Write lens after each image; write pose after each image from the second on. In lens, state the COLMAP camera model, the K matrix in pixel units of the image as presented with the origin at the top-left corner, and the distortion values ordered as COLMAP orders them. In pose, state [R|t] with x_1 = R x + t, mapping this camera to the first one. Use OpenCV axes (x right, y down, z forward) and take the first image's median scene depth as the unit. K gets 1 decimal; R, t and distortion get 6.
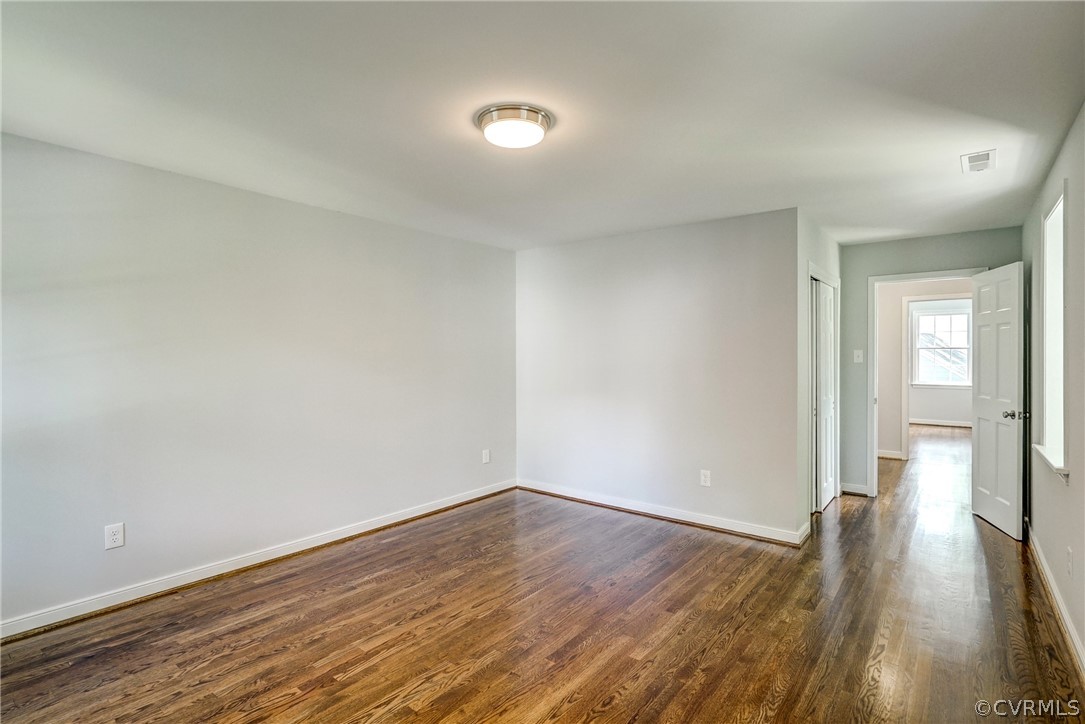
lens RADIAL K [[504.5, 0, 542.5], [0, 504.5, 362.0], [0, 0, 1]] dist [0.000255, 0.000285]
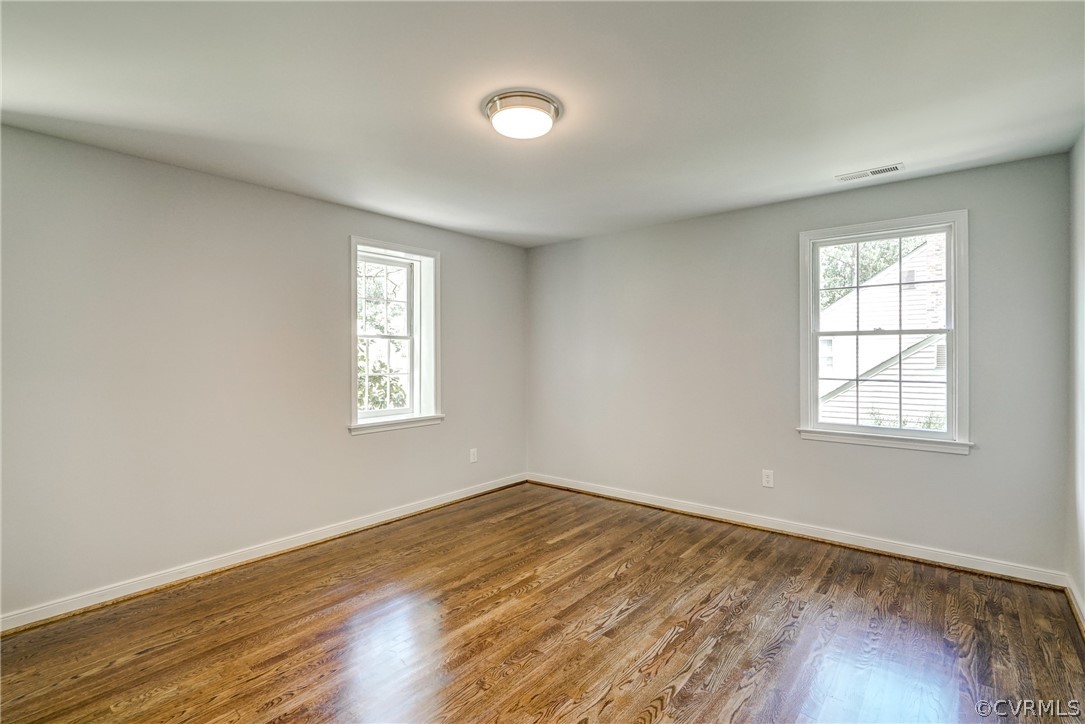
lens RADIAL K [[504.5, 0, 542.5], [0, 504.5, 362.0], [0, 0, 1]] dist [0.000255, 0.000285]
pose [[-0.999560, 0.006083, 0.029025, -0.109835], [0.006734, 0.999727, 0.022353, -0.003621], [-0.028881, 0.022539, -0.999329, 1.767130]]
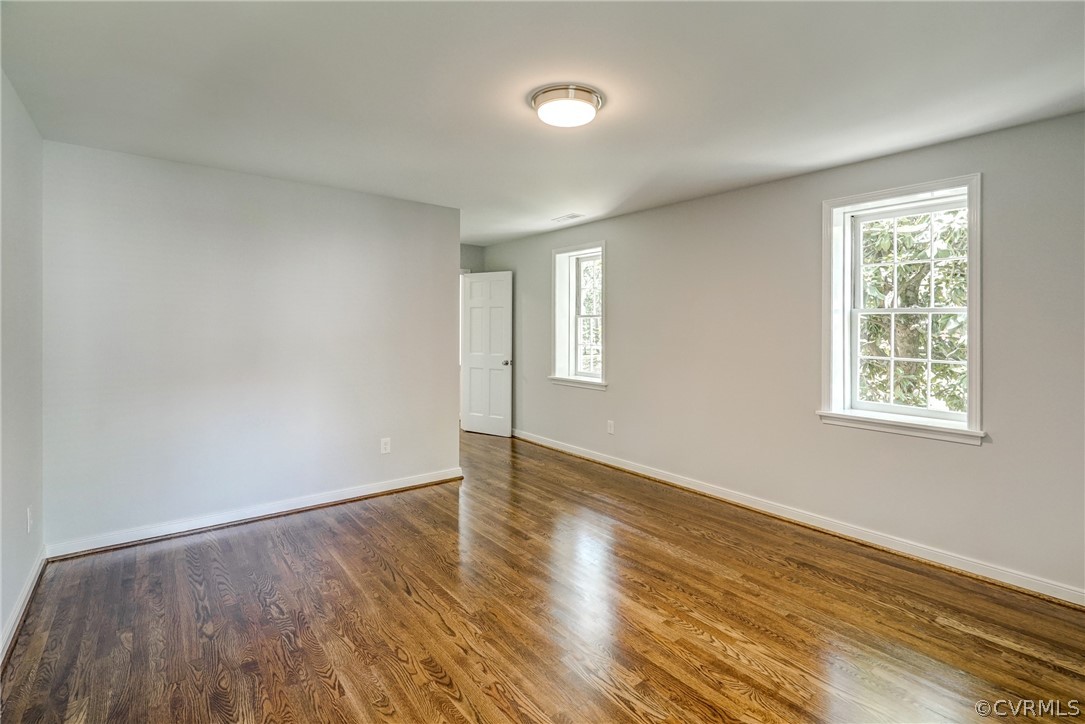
lens RADIAL K [[508.3, 0, 547.2], [0, 508.3, 327.7], [0, 0, 1]] dist [0.002367, 0.000731]
pose [[0.238669, 0.005151, 0.971087, -0.948273], [0.005438, 0.999963, -0.006641, 0.004614], [-0.971086, 0.006865, 0.238632, 0.702171]]
